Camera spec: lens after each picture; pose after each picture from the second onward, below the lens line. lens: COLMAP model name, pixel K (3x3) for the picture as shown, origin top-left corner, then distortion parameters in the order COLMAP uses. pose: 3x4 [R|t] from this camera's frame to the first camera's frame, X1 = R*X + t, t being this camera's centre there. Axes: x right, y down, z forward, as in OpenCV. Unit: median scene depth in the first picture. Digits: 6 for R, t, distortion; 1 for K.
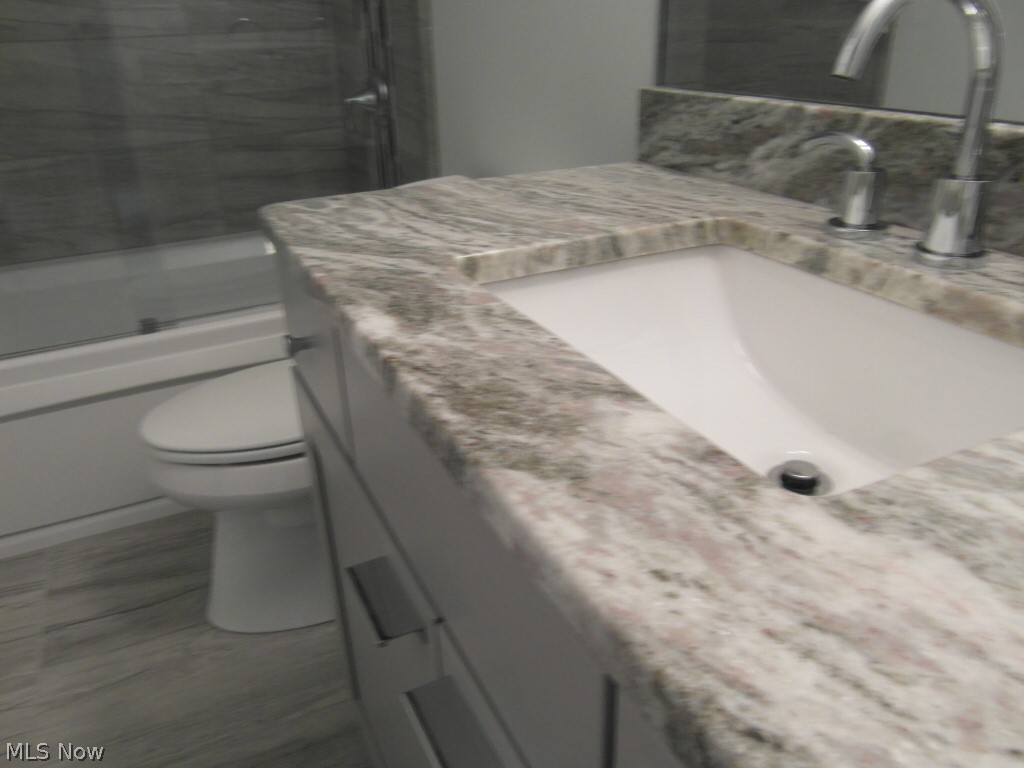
lens RADIAL K [[791.7, 0, 512.0], [0, 791.7, 384.0], [0, 0, 1]] dist [-0.071099, 0.062012]
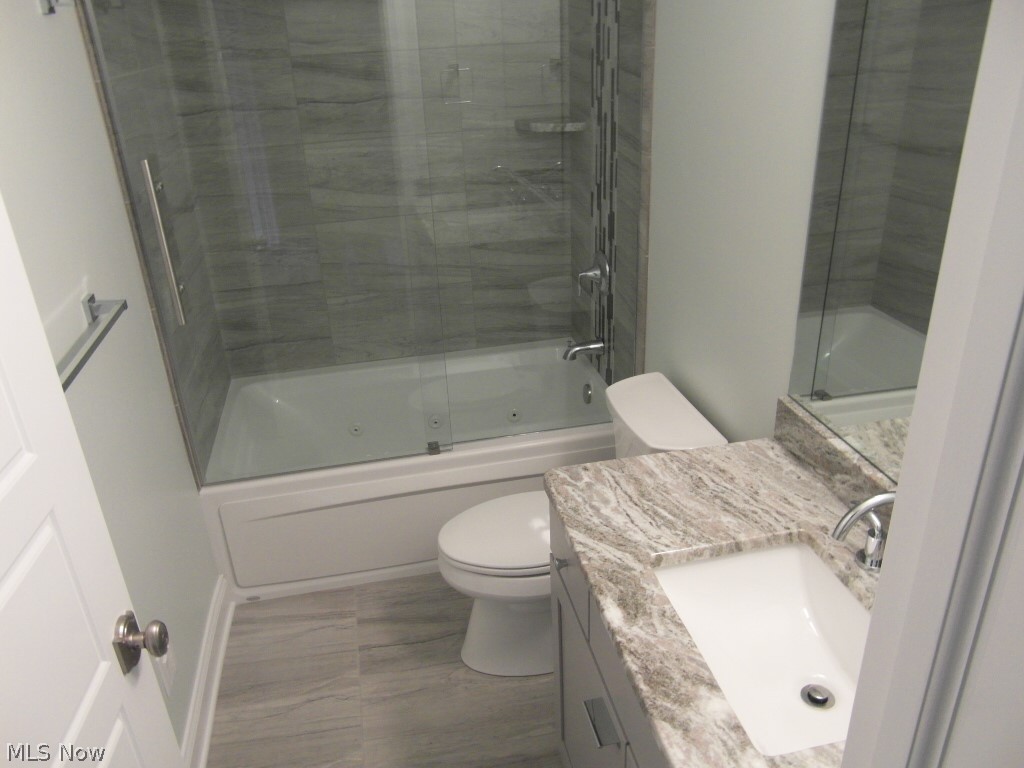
lens RADIAL K [[791.7, 0, 512.0], [0, 791.7, 384.0], [0, 0, 1]] dist [-0.071099, 0.062012]
pose [[0.969827, 0.095105, -0.224477, -0.007472], [-0.092338, 0.995466, 0.022817, -0.617613], [0.225630, -0.001401, 0.974212, -1.040145]]
